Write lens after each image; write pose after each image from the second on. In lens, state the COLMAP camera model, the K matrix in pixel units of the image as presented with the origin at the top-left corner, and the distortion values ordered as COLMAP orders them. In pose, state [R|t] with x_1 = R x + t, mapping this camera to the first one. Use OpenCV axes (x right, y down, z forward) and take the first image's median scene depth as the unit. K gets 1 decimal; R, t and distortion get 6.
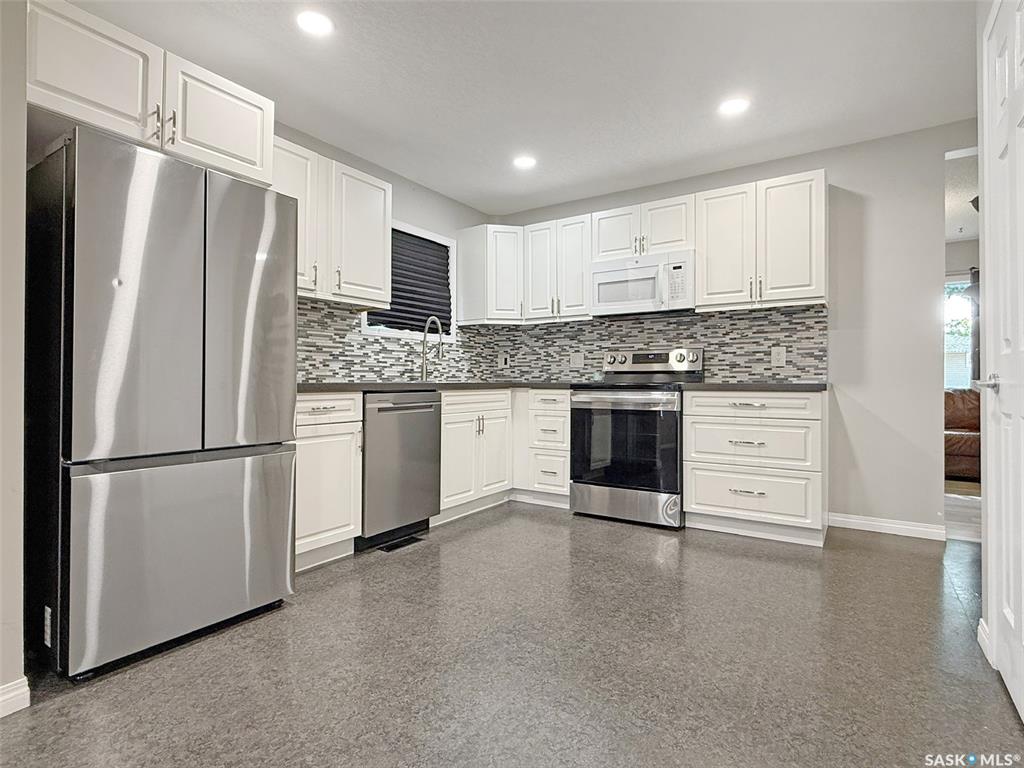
lens RADIAL K [[528.4, 0, 513.9], [0, 528.4, 378.3], [0, 0, 1]] dist [-0.000022, -0.000625]
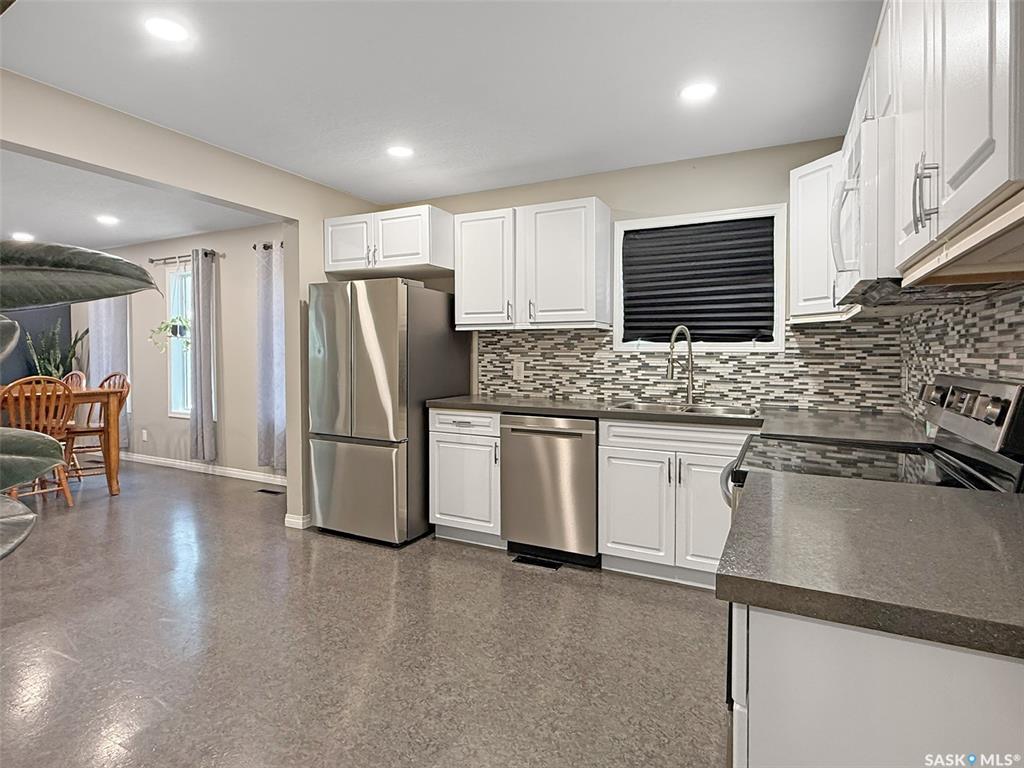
lens RADIAL K [[528.4, 0, 502.1], [0, 528.4, 367.1], [0, 0, 1]] dist [-0.000022, -0.000625]
pose [[0.118535, 0.025123, -0.992632, 0.660417], [-0.000705, 0.999682, 0.025217, -0.078750], [0.992950, -0.002289, 0.118515, 0.674049]]
